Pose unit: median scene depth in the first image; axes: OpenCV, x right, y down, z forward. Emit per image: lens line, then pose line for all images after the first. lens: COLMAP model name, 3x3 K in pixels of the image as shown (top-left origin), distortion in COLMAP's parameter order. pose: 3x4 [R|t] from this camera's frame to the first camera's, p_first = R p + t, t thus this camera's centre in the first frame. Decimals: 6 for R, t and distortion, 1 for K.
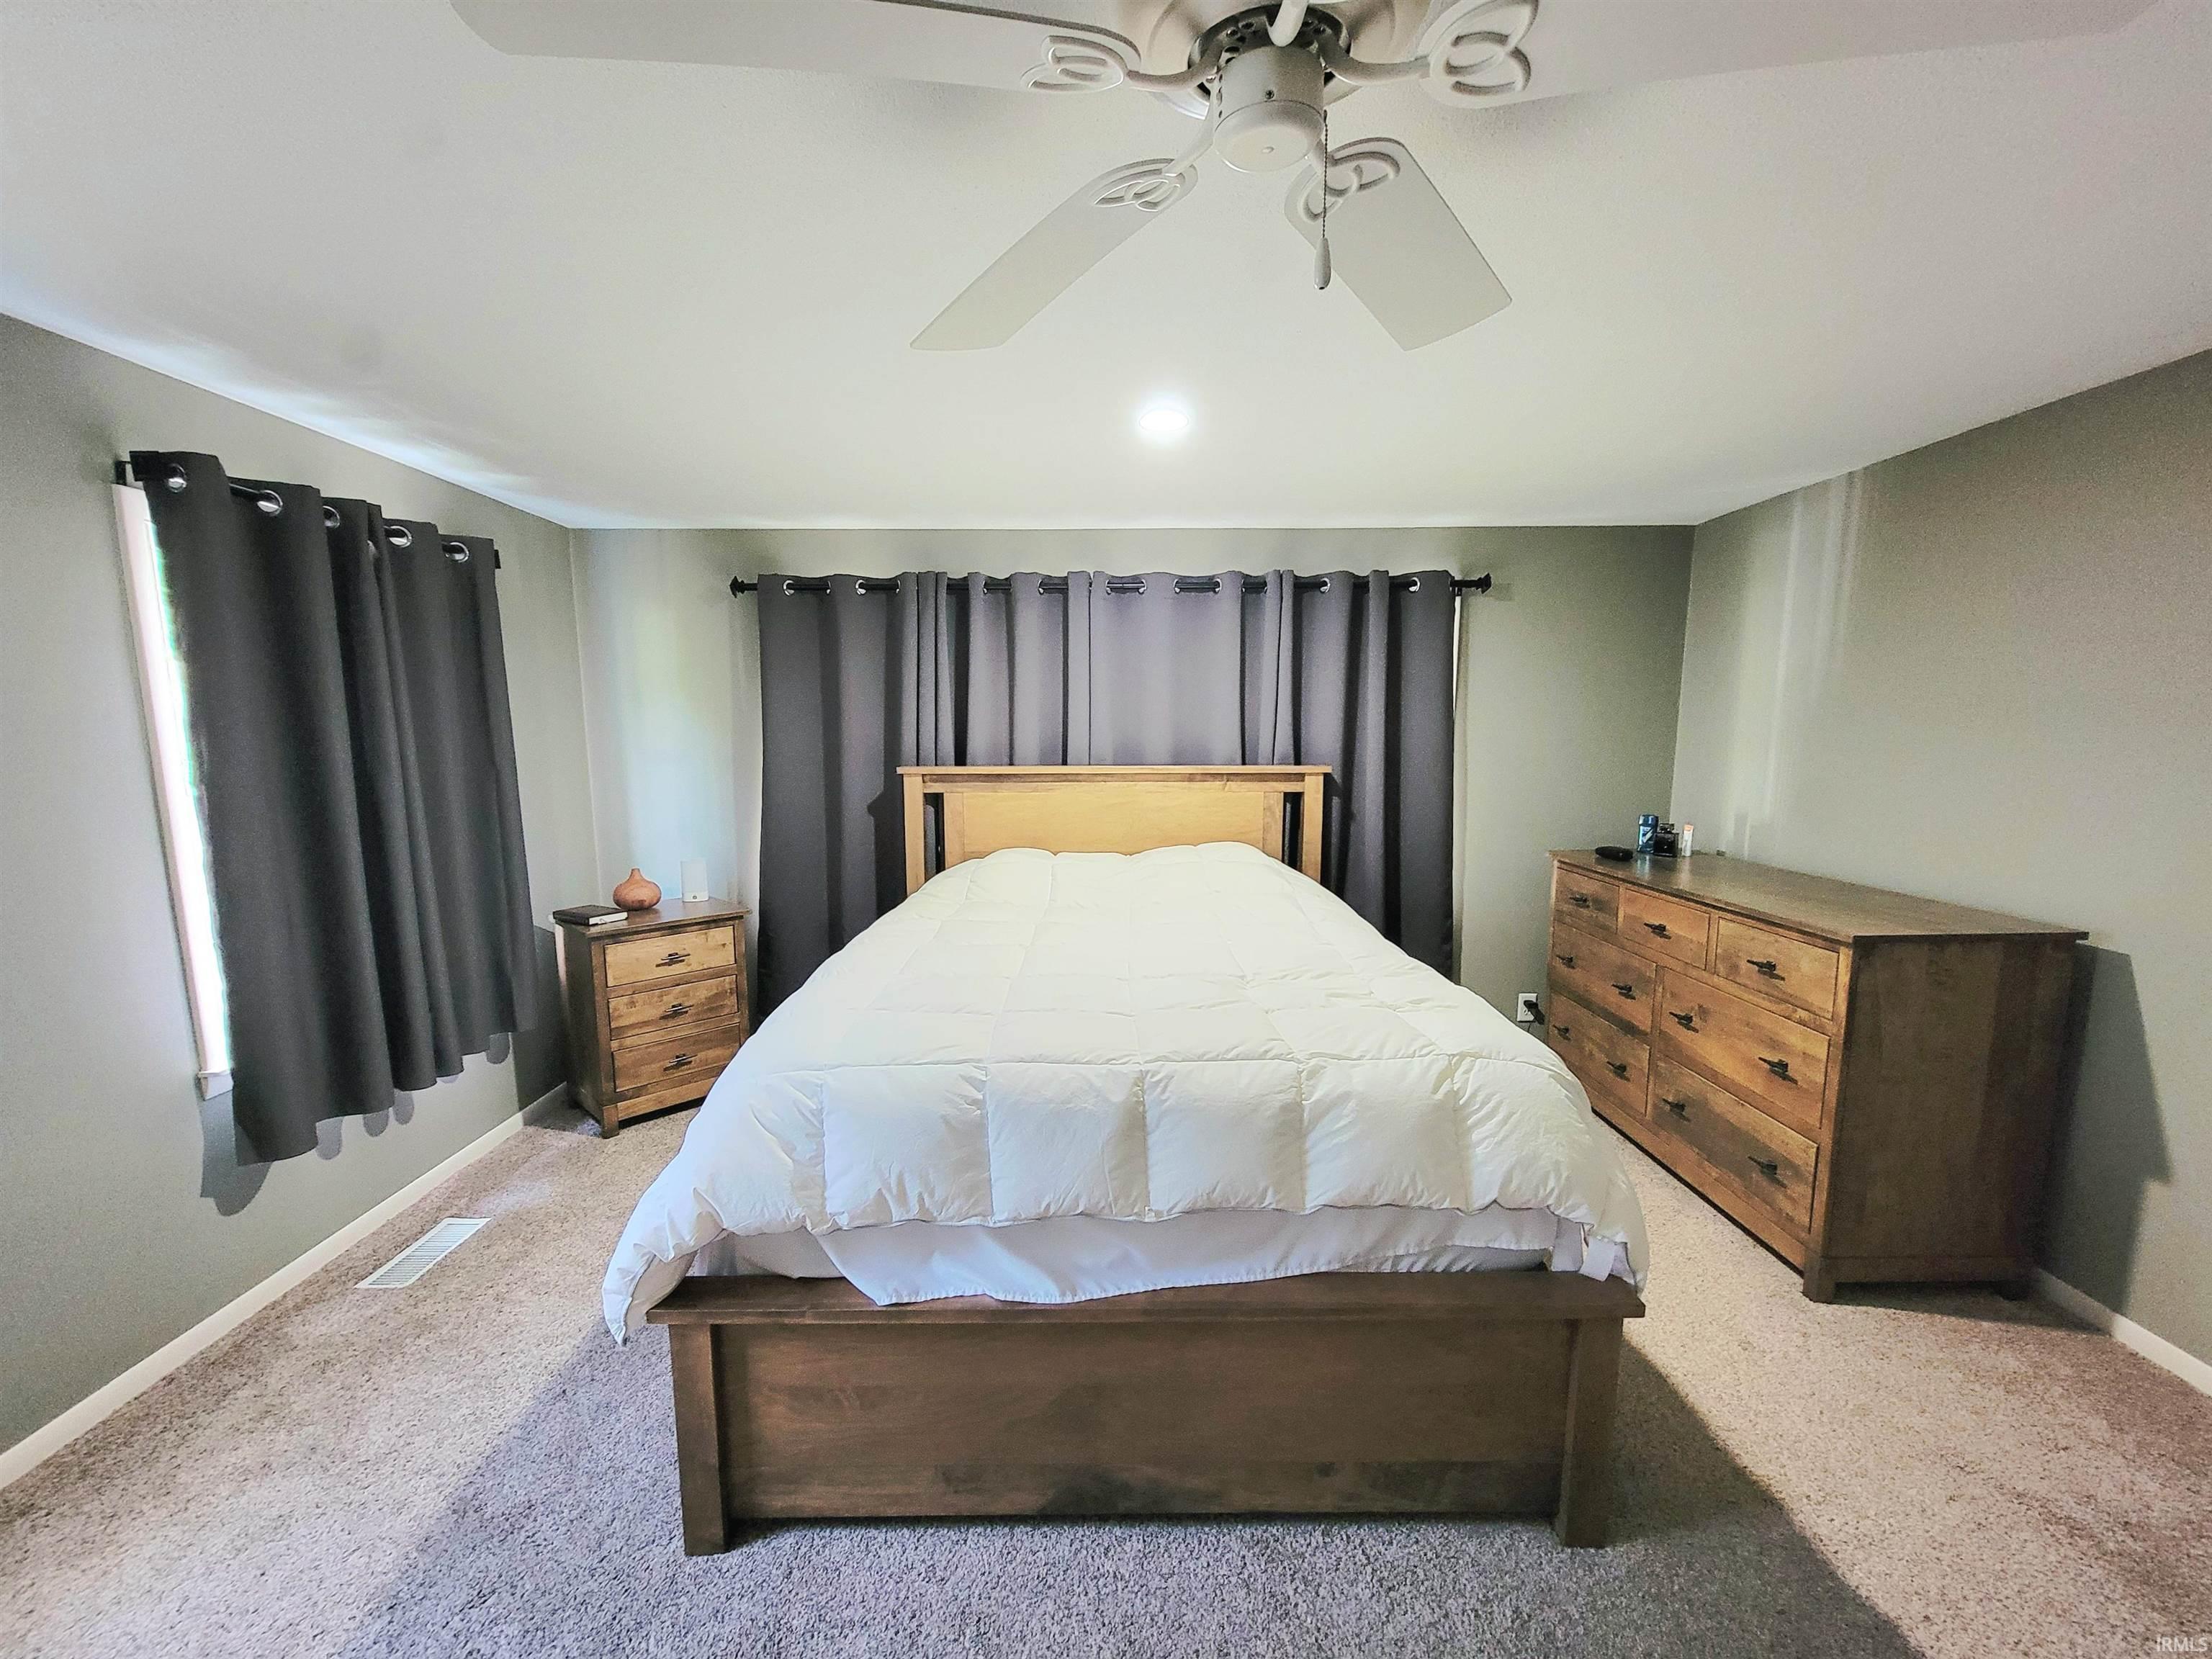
lens RADIAL K [[895.4, 0, 1101.3], [0, 895.4, 855.0], [0, 0, 1]] dist [-0.011043, 0.000053]
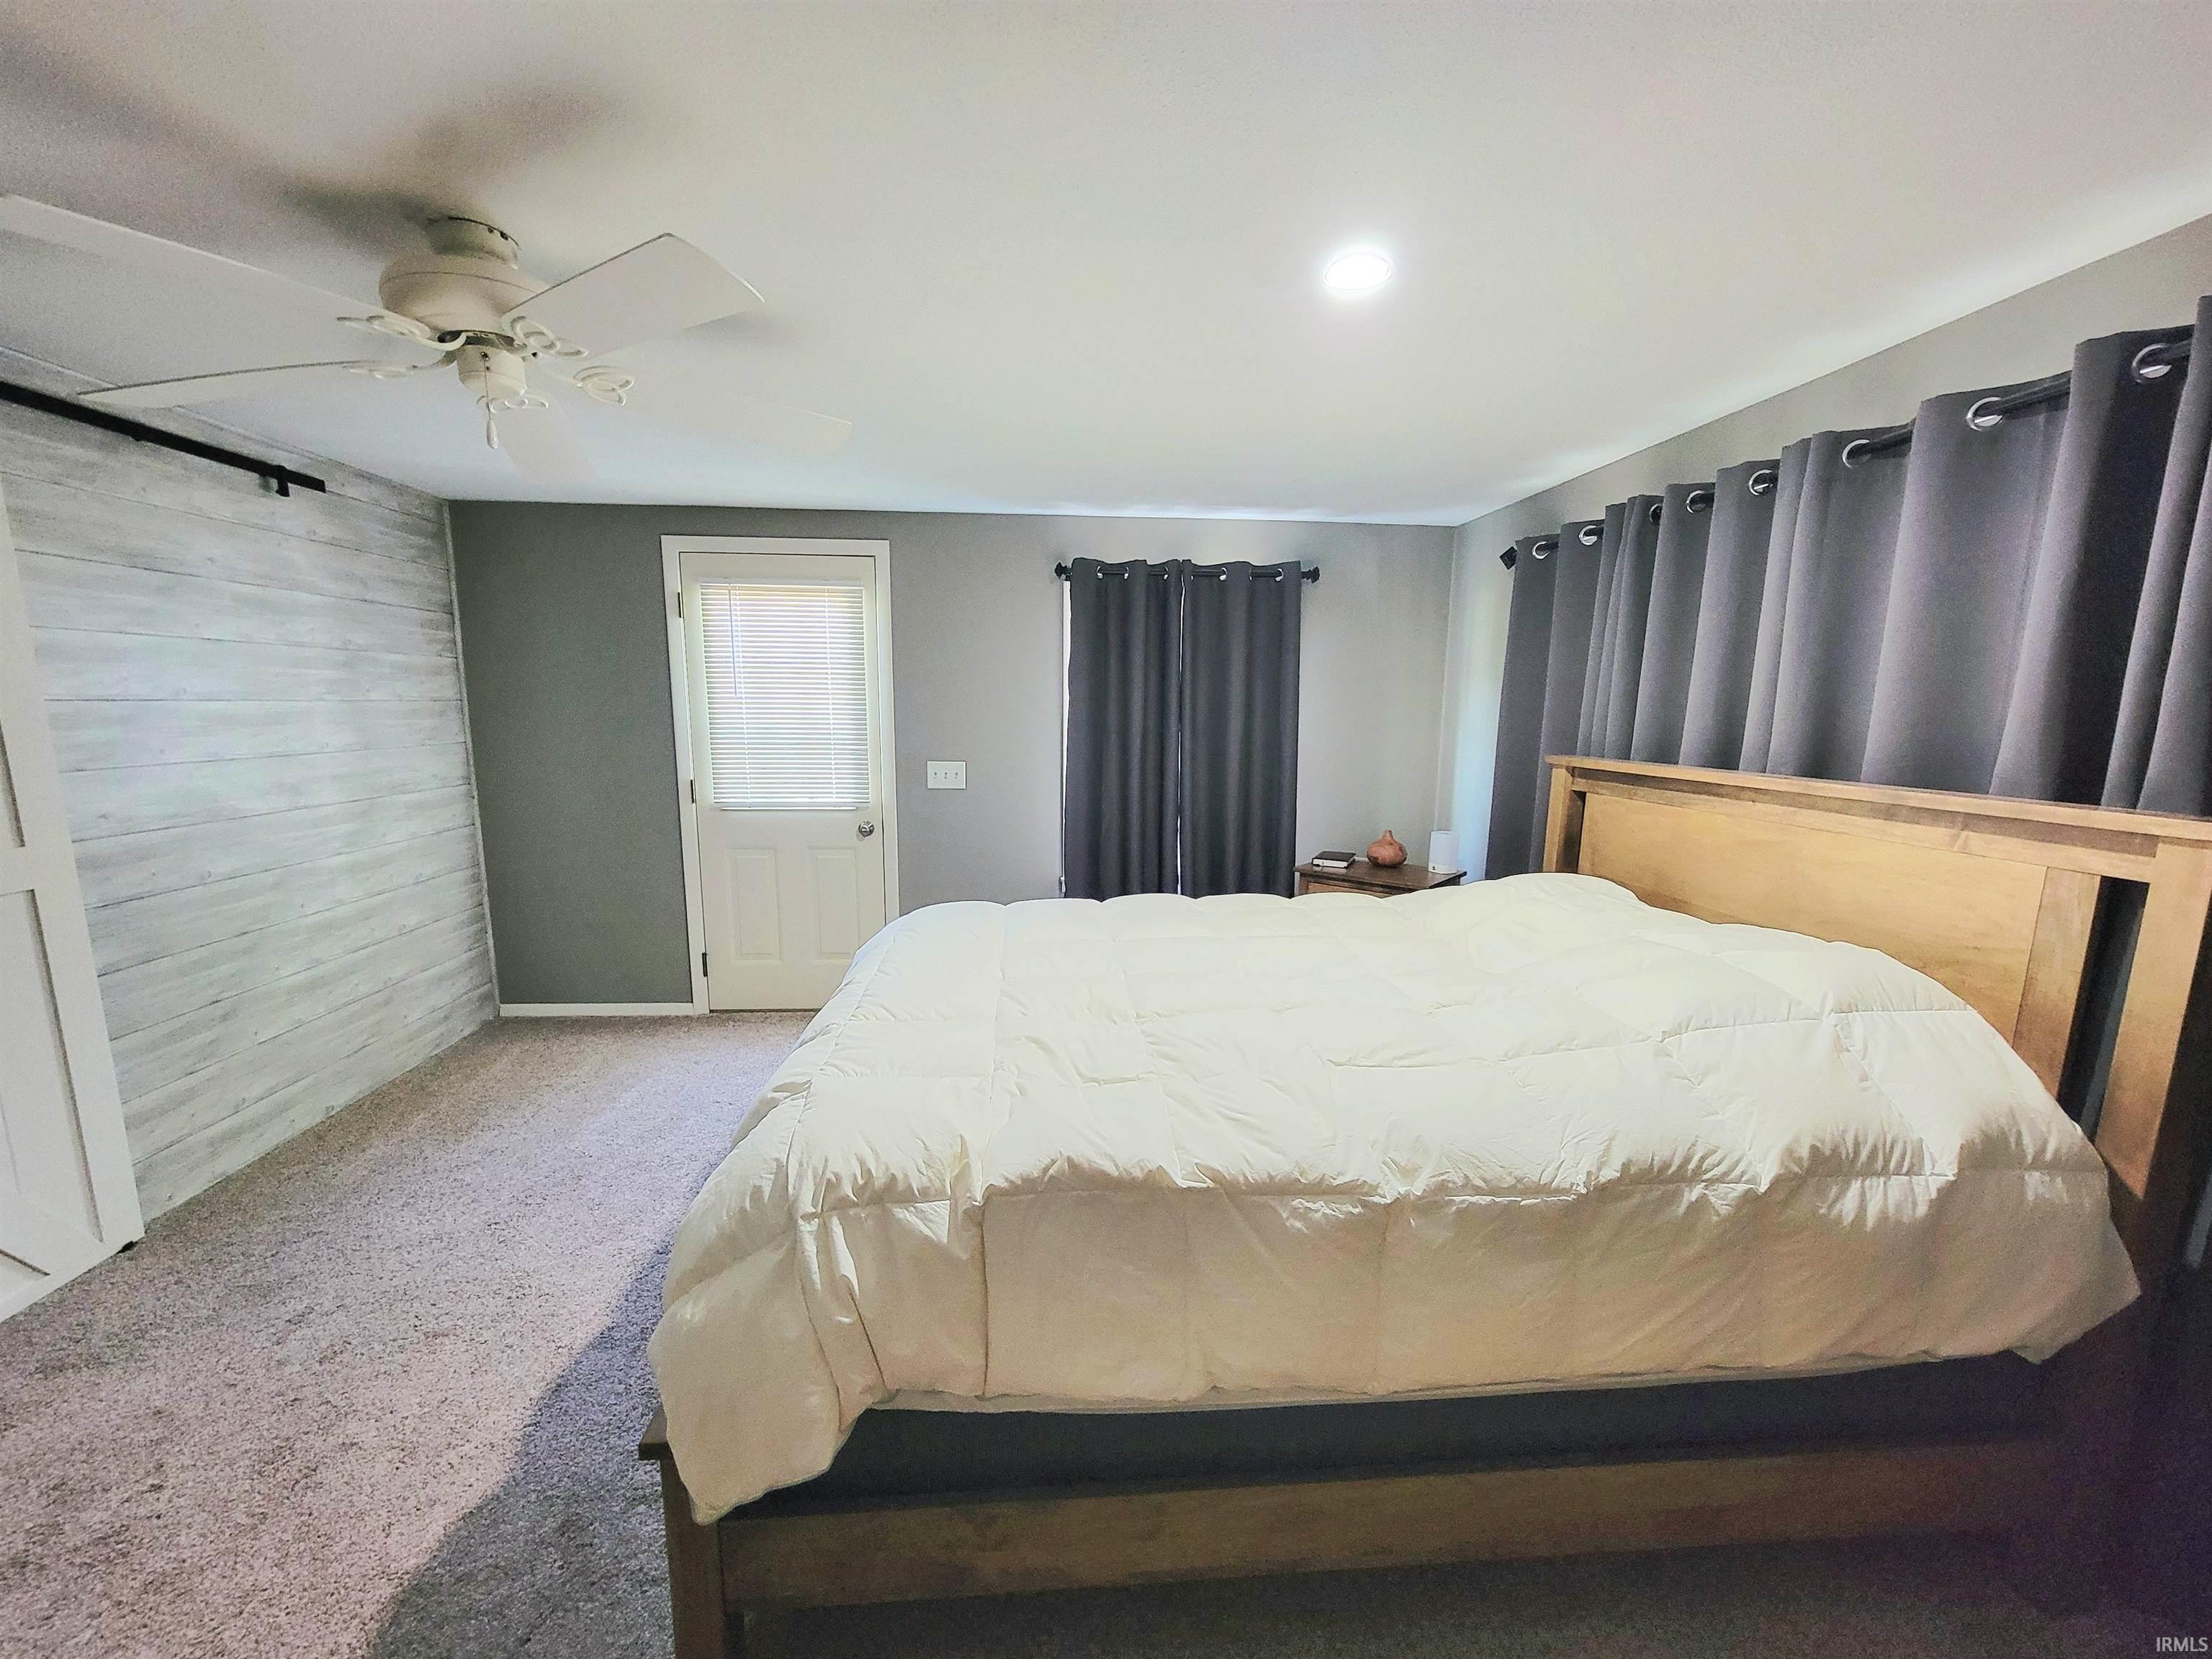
lens RADIAL K [[895.4, 0, 1101.3], [0, 895.4, 855.0], [0, 0, 1]] dist [-0.011043, 0.000053]
pose [[0.085128, 0.168070, -0.982093, 0.547622], [-0.154778, 0.975936, 0.153600, -0.070694], [0.984275, 0.138930, 0.109093, 0.516204]]
